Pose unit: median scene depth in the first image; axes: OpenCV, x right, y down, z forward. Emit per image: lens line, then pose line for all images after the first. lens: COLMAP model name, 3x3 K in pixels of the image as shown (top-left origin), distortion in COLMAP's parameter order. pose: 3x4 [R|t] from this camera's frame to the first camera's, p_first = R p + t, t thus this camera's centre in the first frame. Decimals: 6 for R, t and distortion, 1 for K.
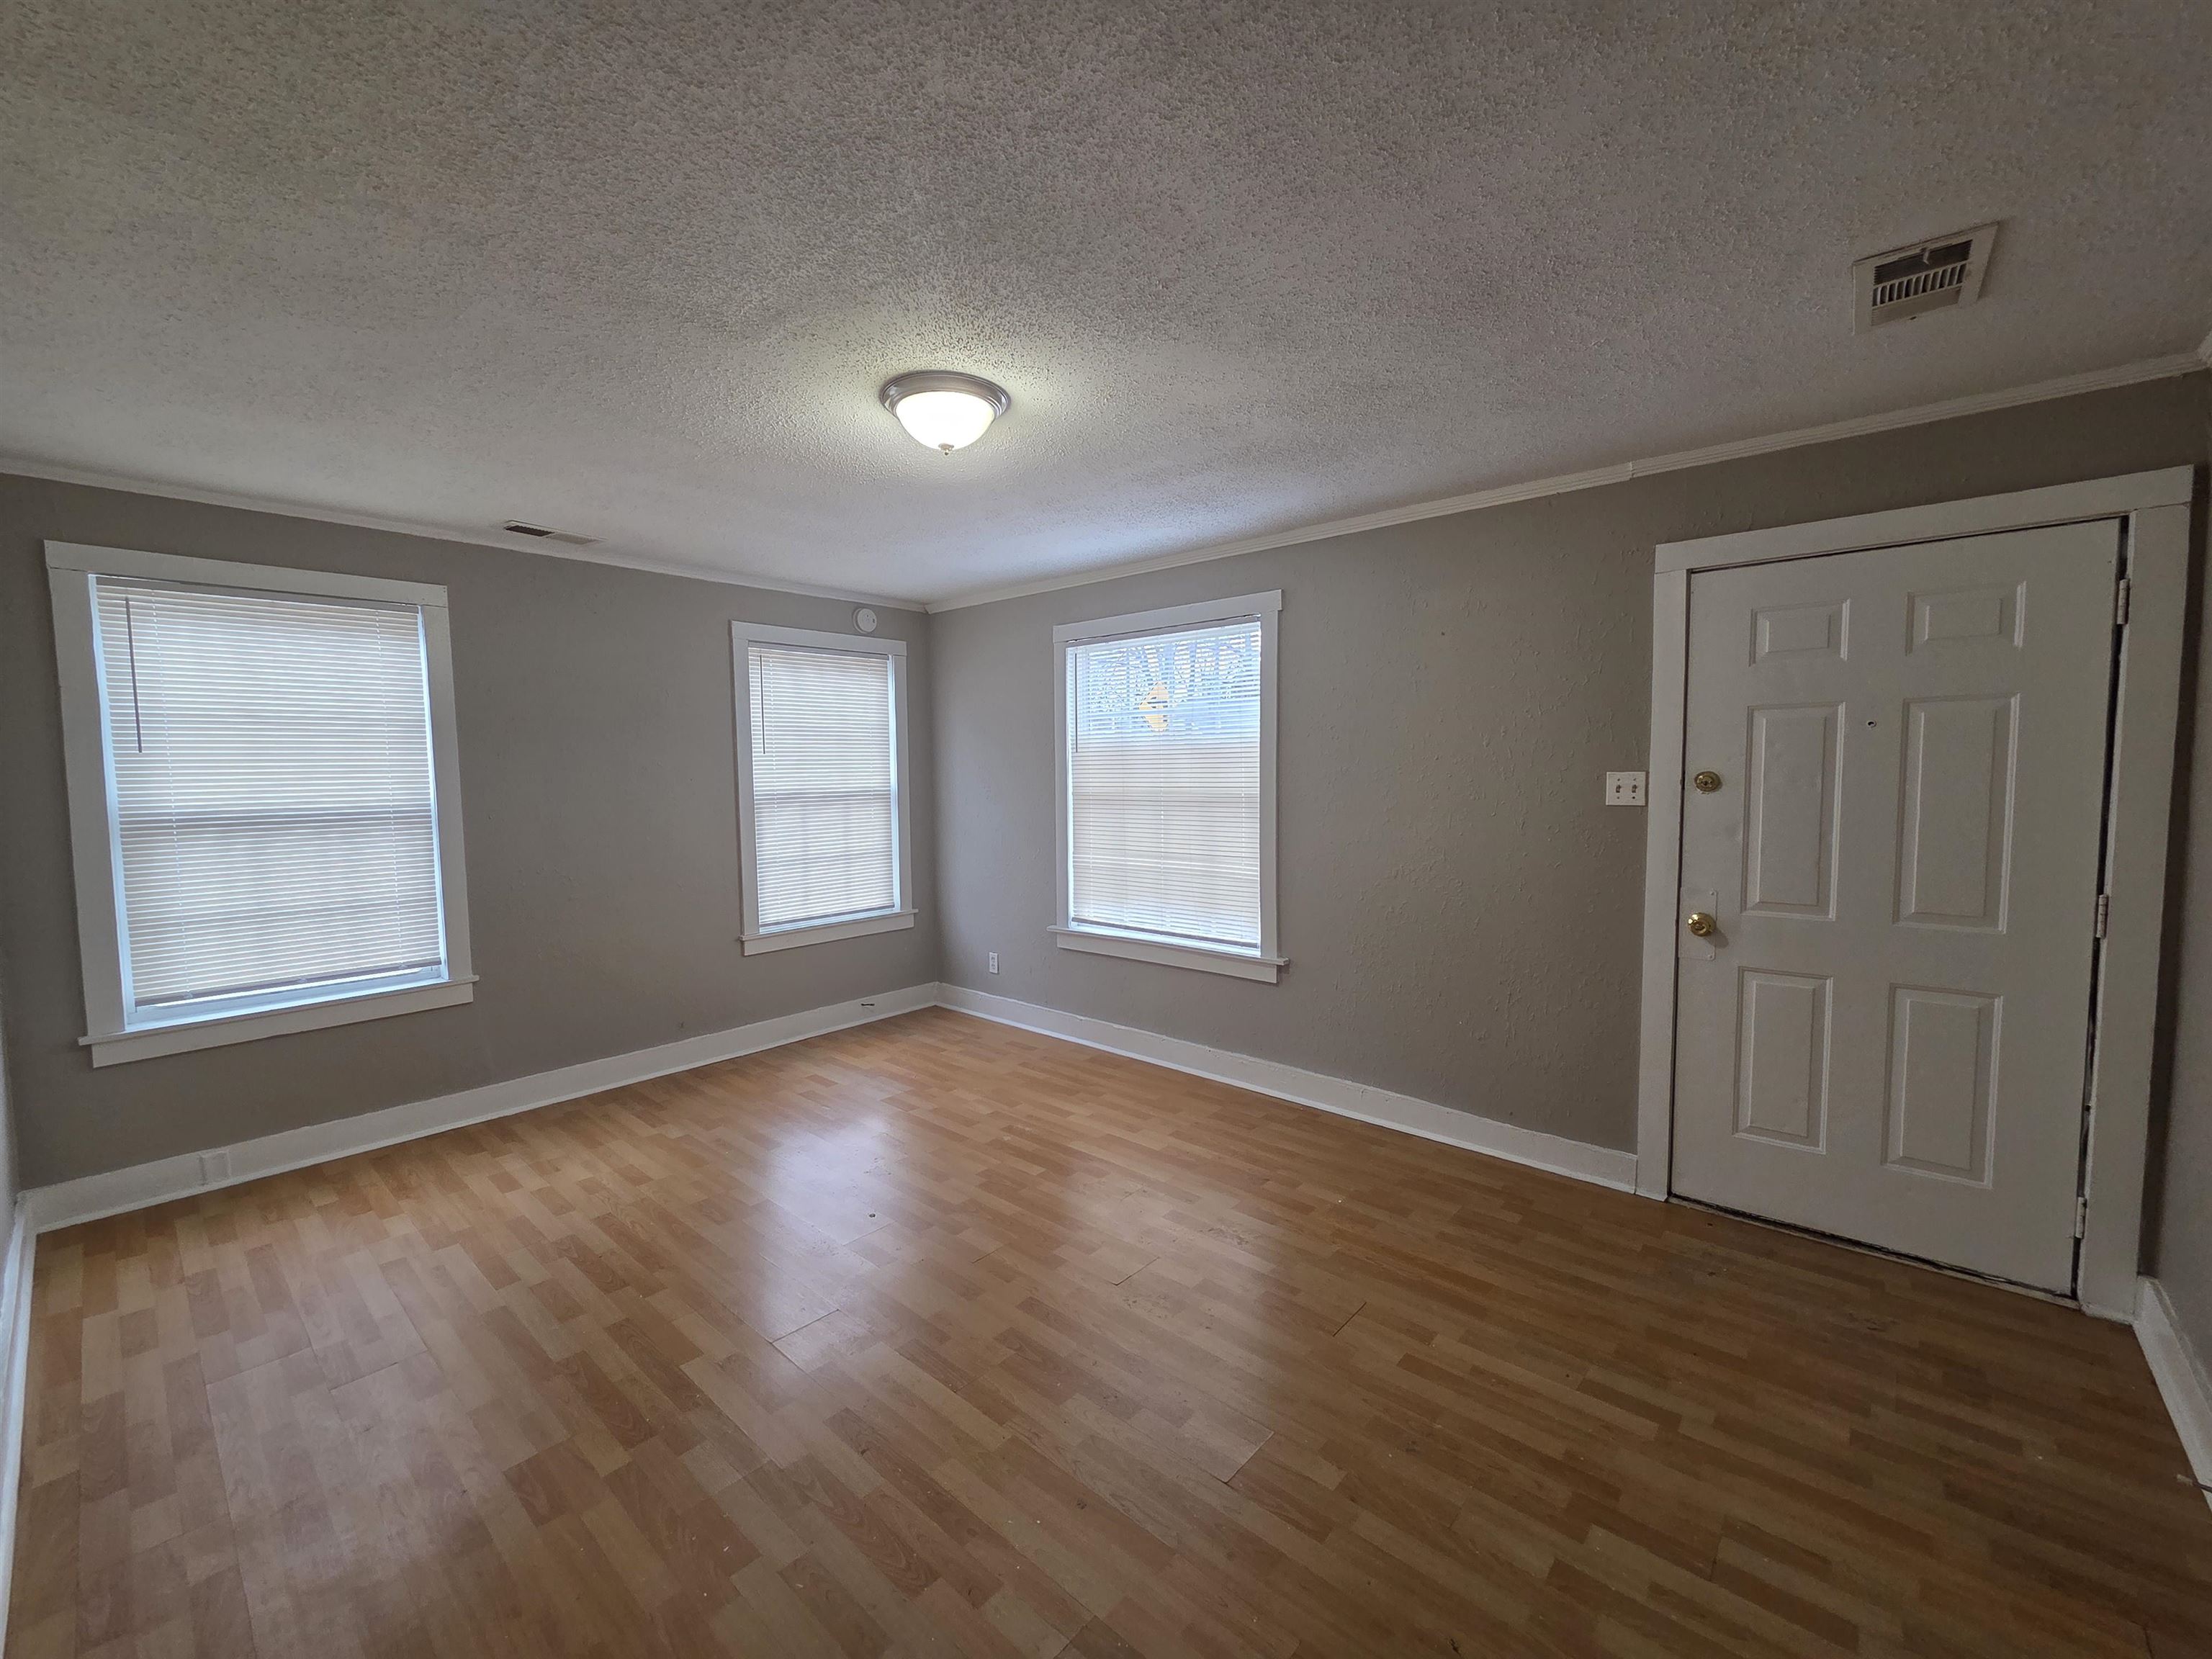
lens RADIAL K [[896.5, 0, 1104.9], [0, 896.5, 833.3], [0, 0, 1]] dist [0.003773, 0.000875]
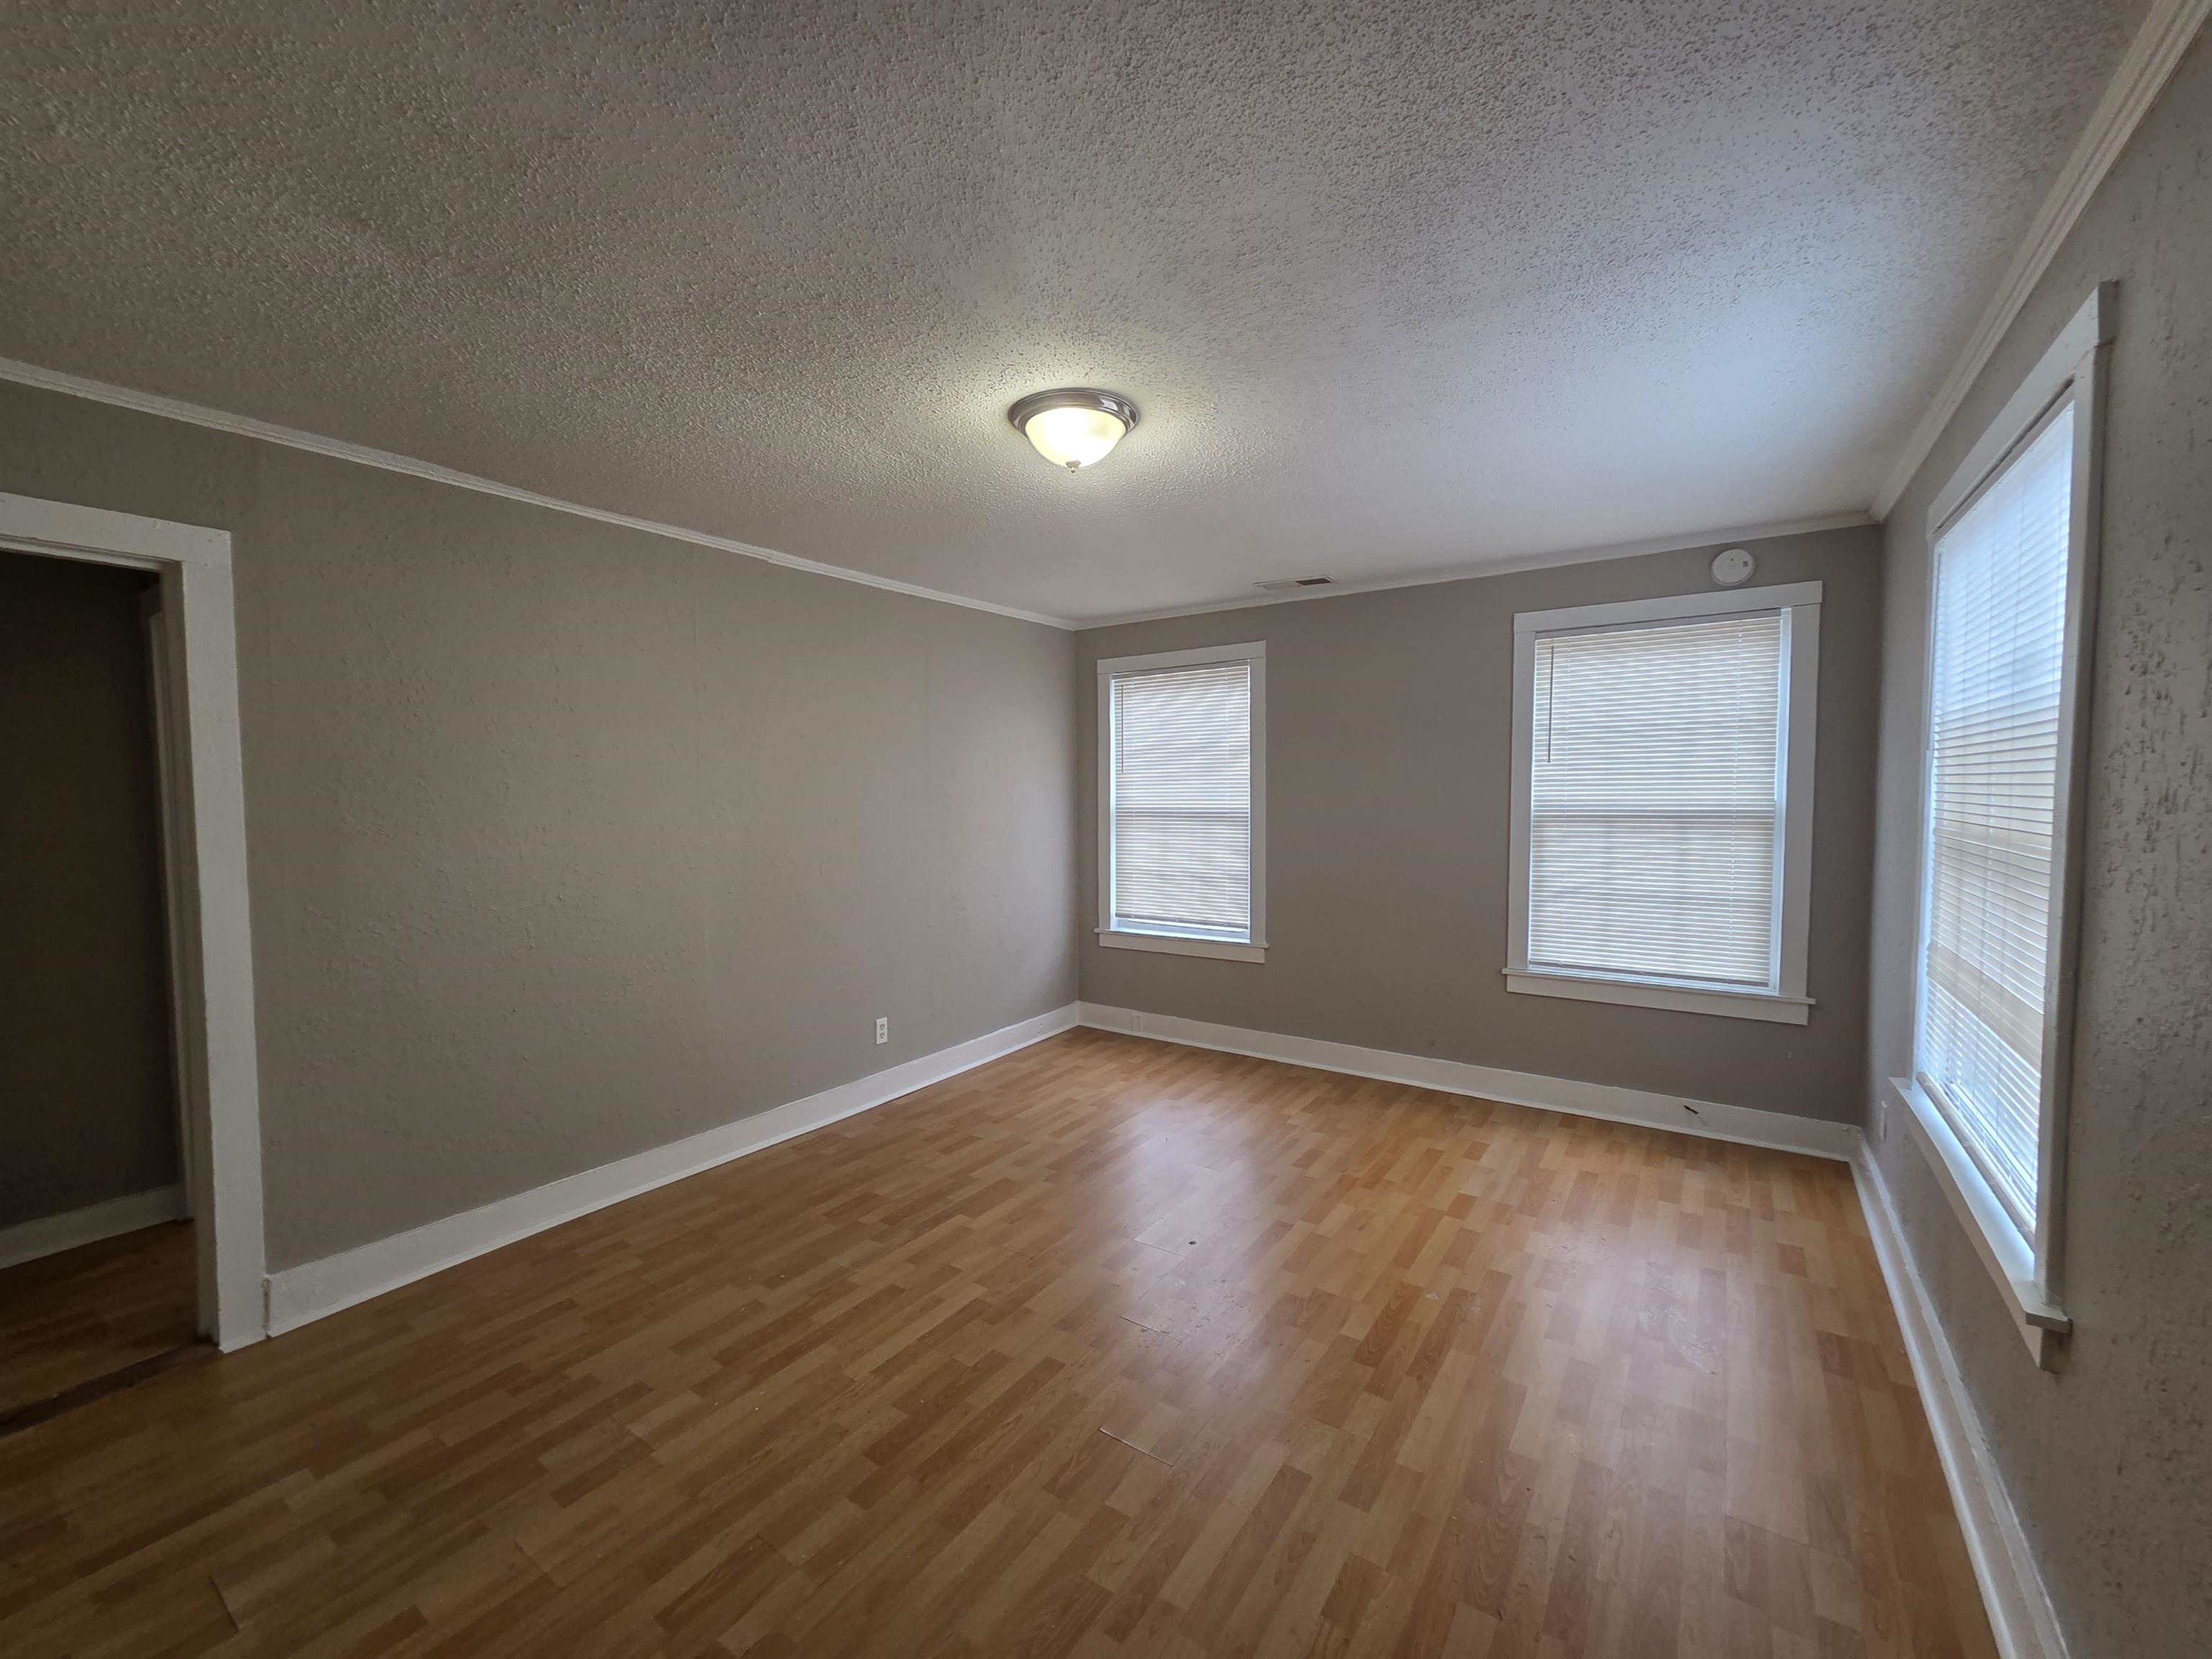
lens RADIAL K [[898.9, 0, 1070.1], [0, 898.9, 837.7], [0, 0, 1]] dist [0.000802, -0.000083]
pose [[0.105046, 0.067705, -0.992160, 0.506628], [-0.063693, 0.996089, 0.061230, -0.049693], [0.992426, 0.056761, 0.108948, 0.556822]]
